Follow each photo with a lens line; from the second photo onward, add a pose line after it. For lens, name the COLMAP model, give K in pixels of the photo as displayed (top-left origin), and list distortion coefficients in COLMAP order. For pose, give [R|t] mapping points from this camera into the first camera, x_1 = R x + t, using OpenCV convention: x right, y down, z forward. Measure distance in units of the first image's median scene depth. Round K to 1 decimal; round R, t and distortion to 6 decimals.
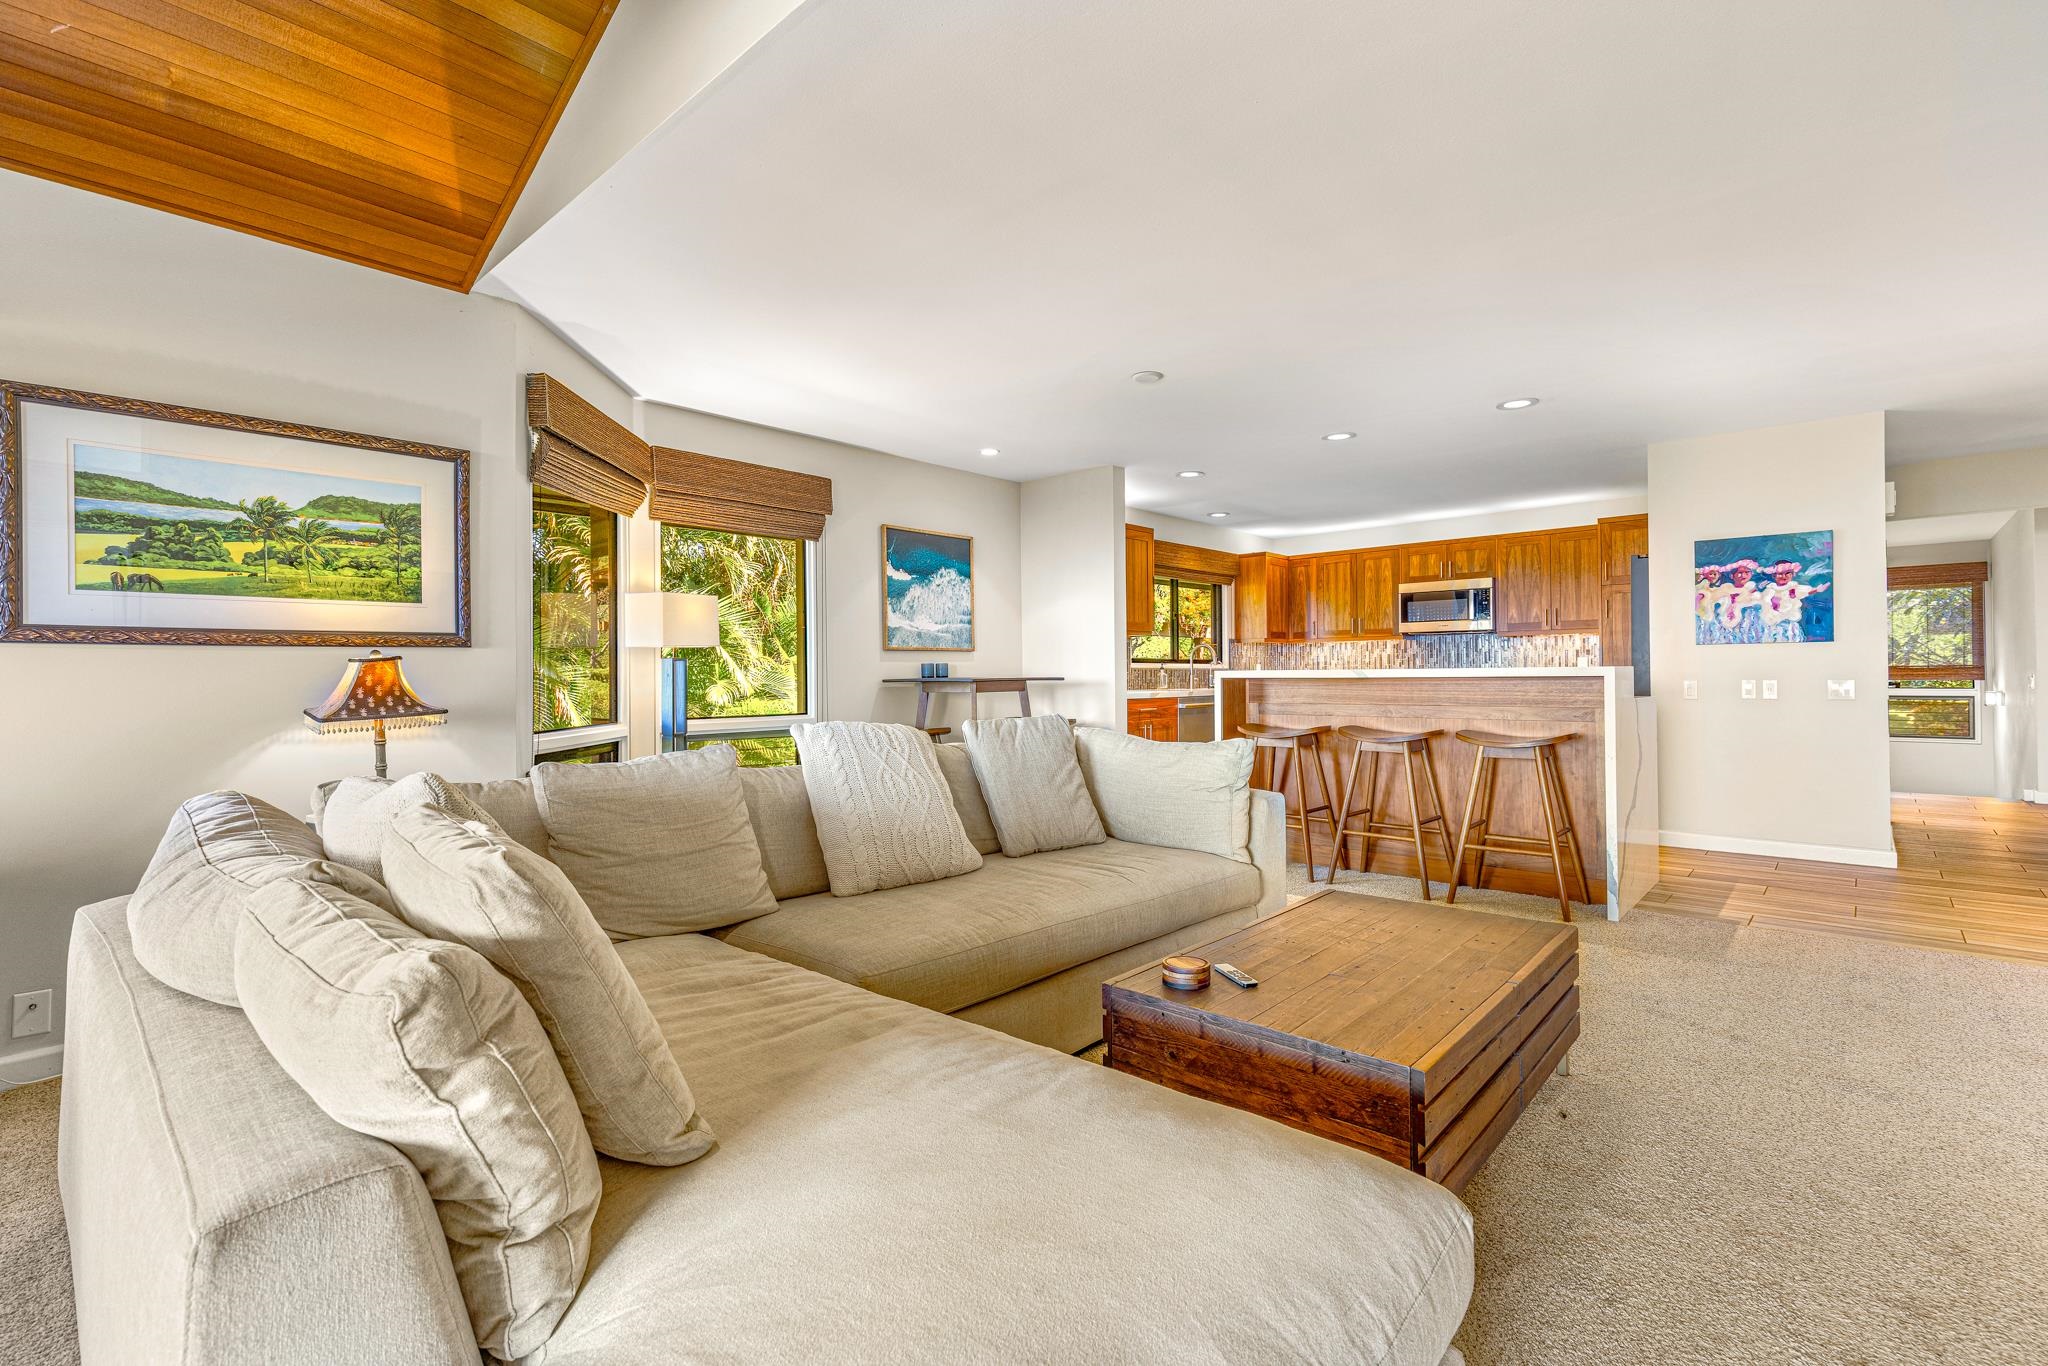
lens RADIAL K [[931.2, 0, 1014.8], [0, 931.2, 671.7], [0, 0, 1]] dist [0.005213, -0.001249]
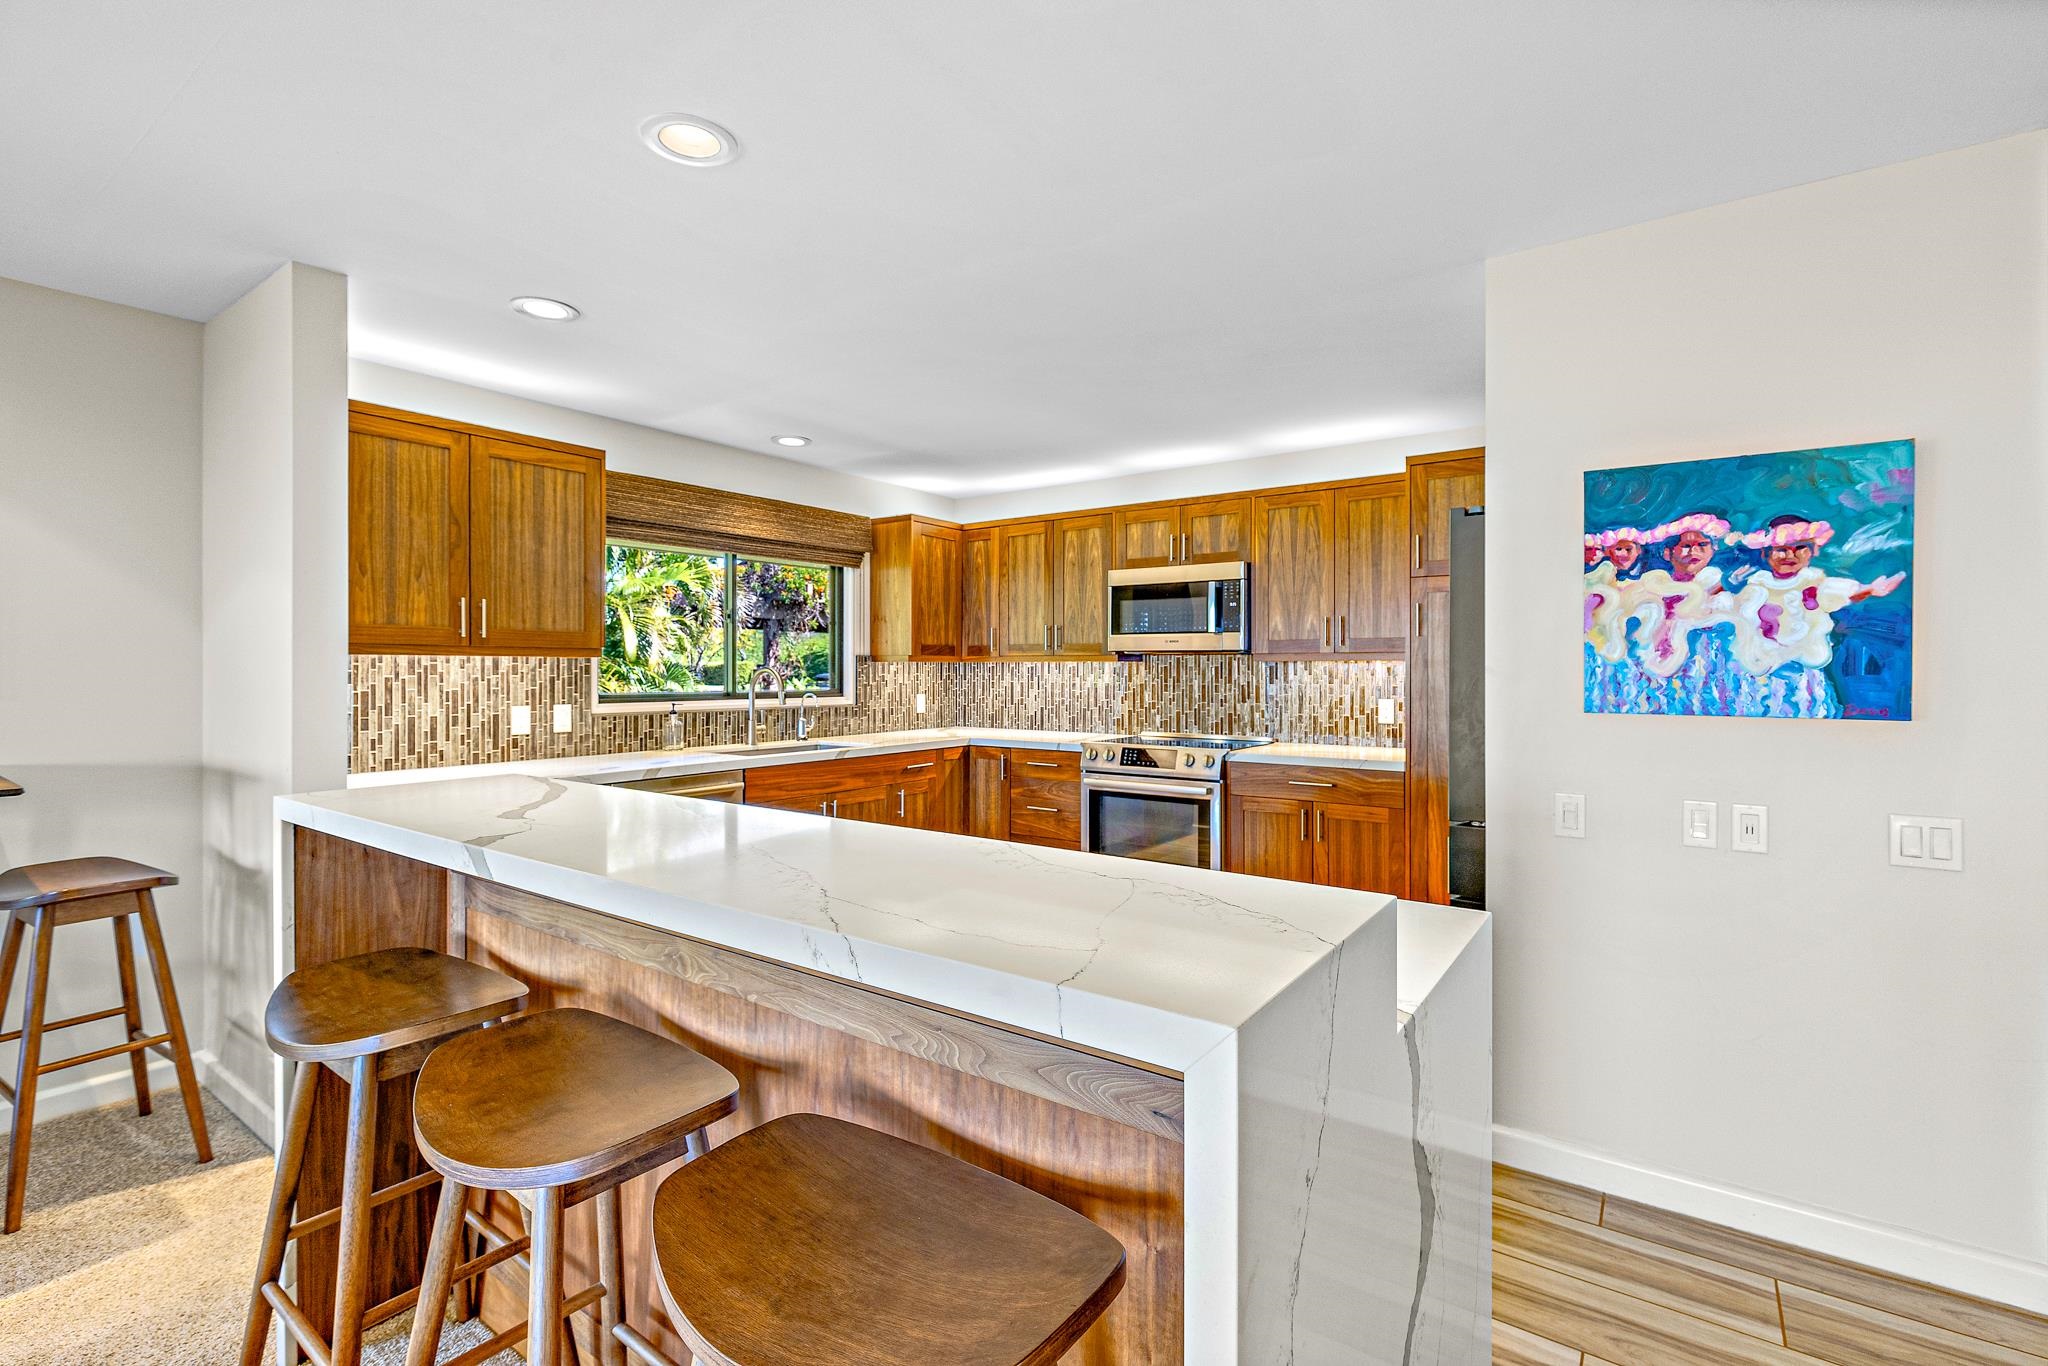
lens RADIAL K [[931.2, 0, 1020.0], [0, 931.2, 664.9], [0, 0, 1]] dist [0.005213, -0.001249]
pose [[0.992561, 0.009915, 0.121340, 0.430021], [-0.010131, 0.999948, 0.001170, -0.050176], [-0.121322, -0.002391, 0.992610, 0.620128]]
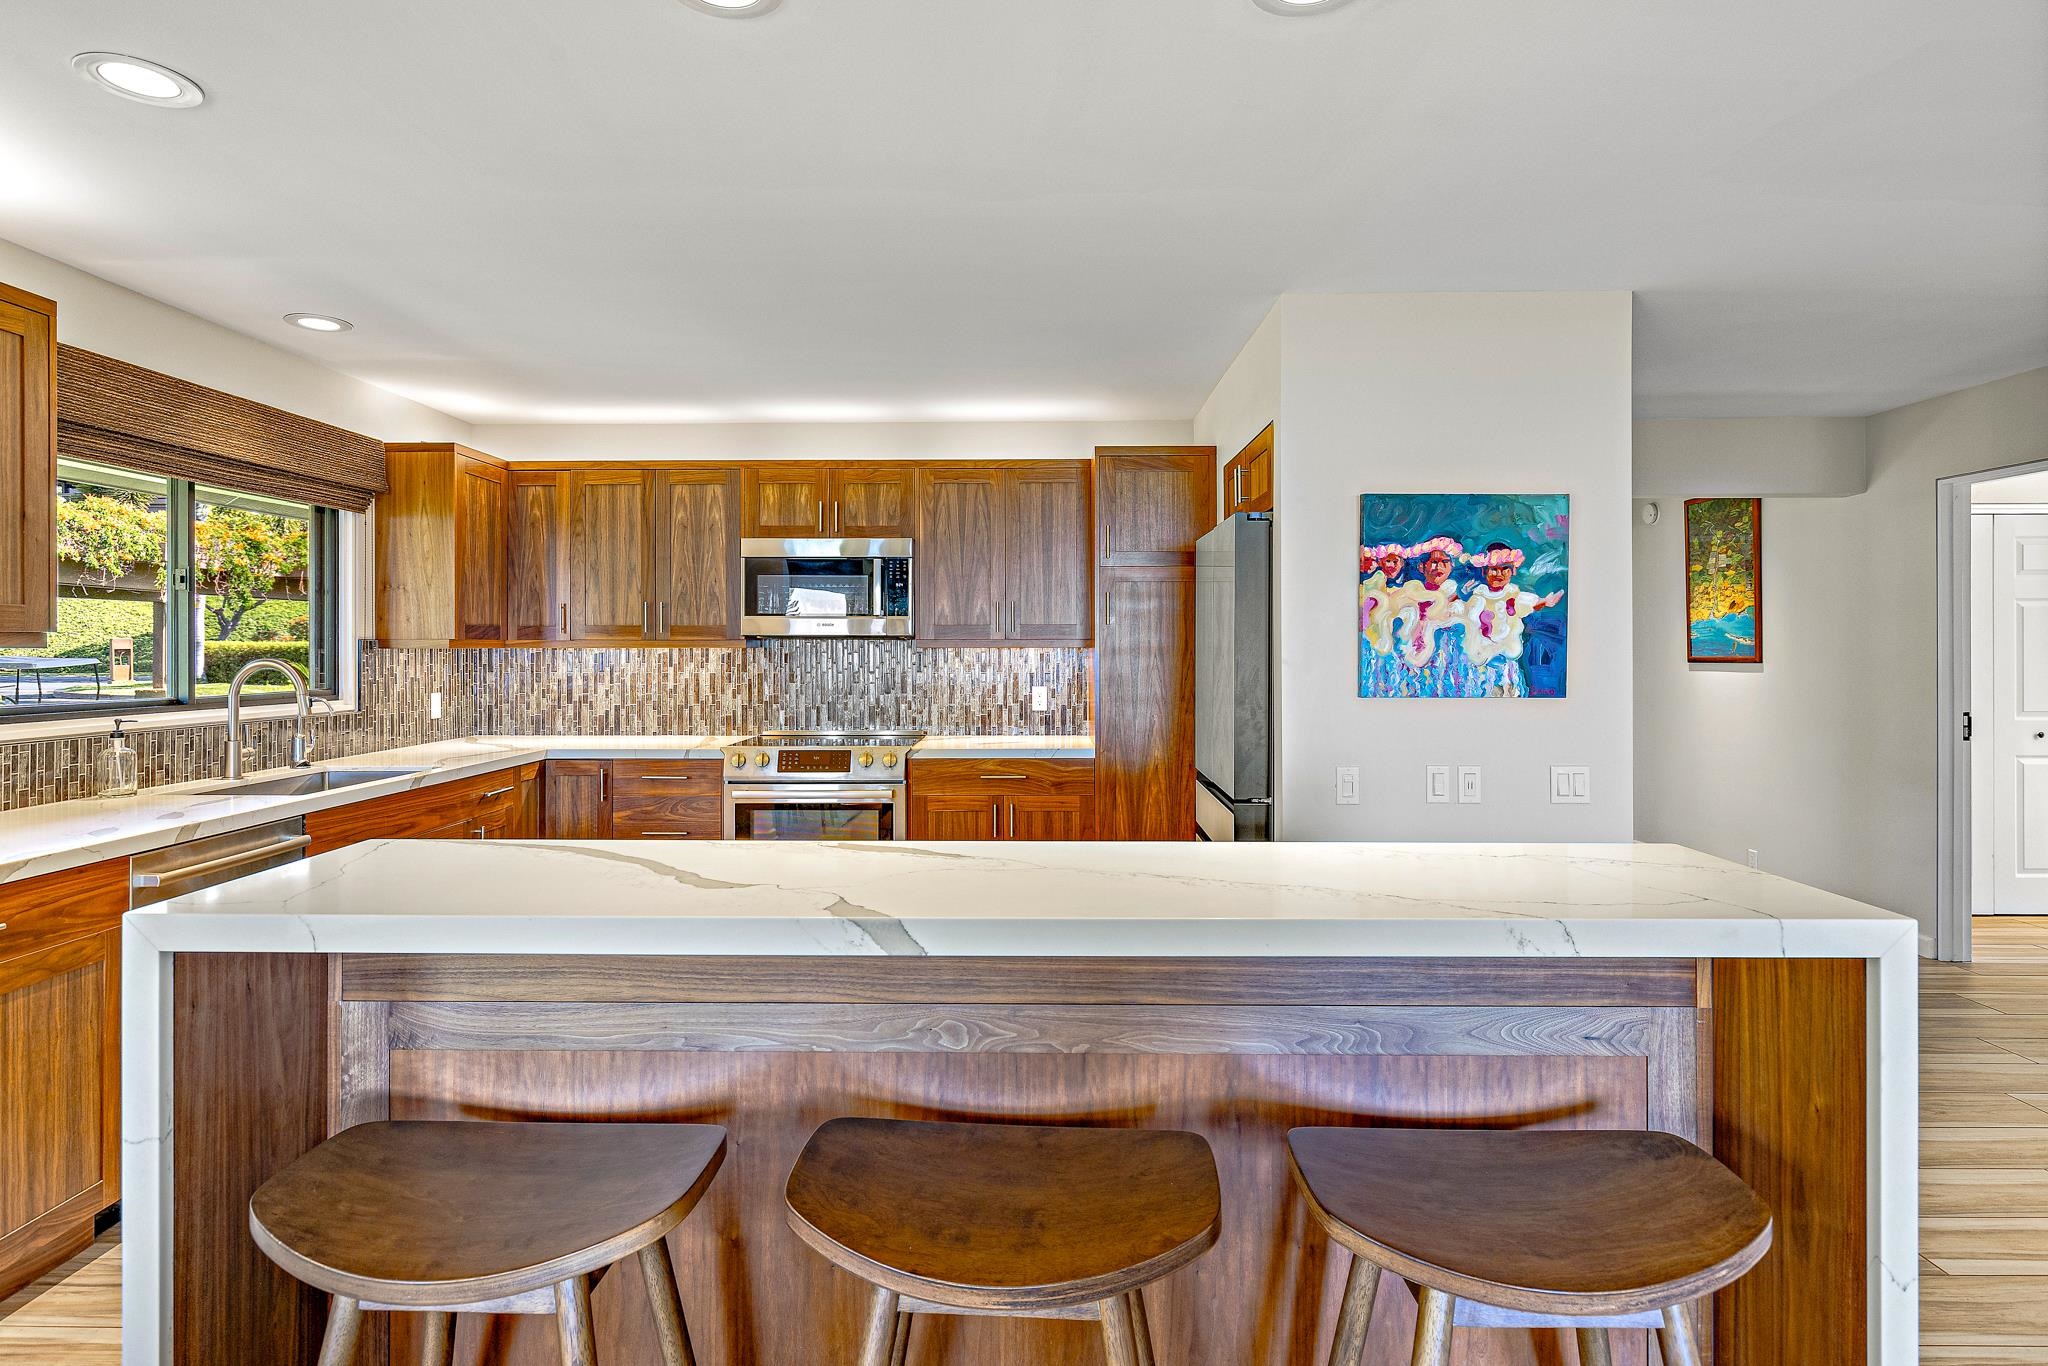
lens RADIAL K [[1112.0, 0, 1021.4], [0, 1112.0, 645.8], [0, 0, 1]] dist [0.007042, 0.001762]
pose [[0.745910, 0.007694, 0.666002, 0.192526], [-0.009338, 0.999956, -0.001093, -0.056256], [-0.665981, -0.005404, 0.745949, 0.689268]]
